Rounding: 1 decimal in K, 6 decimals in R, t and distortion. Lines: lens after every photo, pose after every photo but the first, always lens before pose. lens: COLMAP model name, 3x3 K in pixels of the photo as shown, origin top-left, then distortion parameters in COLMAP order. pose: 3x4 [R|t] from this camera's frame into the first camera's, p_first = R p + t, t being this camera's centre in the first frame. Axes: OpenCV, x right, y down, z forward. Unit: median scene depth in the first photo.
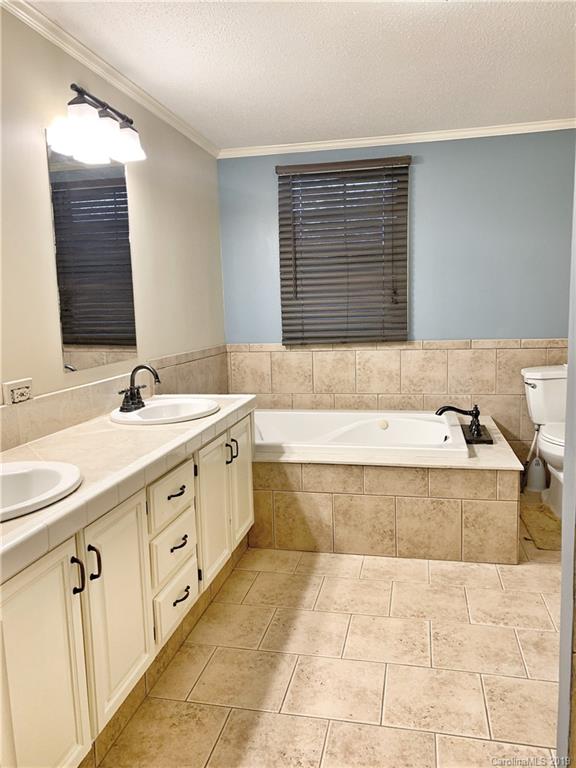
lens RADIAL K [[588.1, 0, 287.5], [0, 588.1, 385.4], [0, 0, 1]] dist [0.026882, -0.031251]
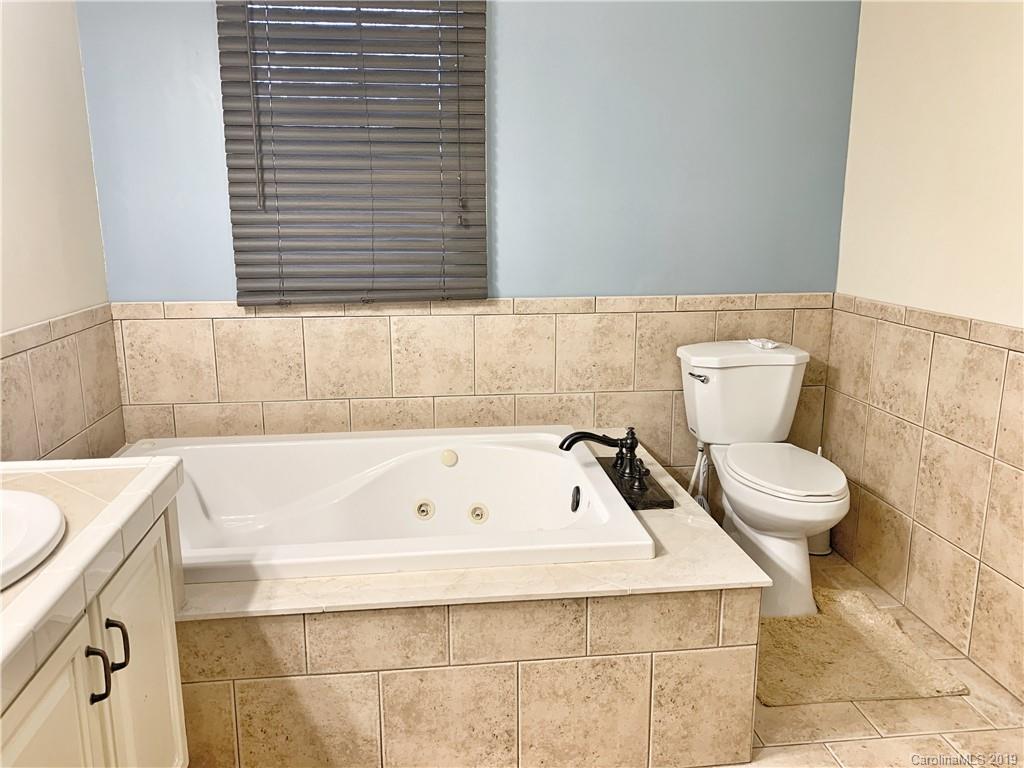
lens RADIAL K [[784.2, 0, 514.4], [0, 784.2, 381.3], [0, 0, 1]] dist [0.026882, -0.031251]
pose [[0.943997, -0.038495, 0.327700, -0.009087], [0.012803, 0.996696, 0.080202, -0.058033], [-0.329705, -0.071515, 0.941371, 0.321443]]
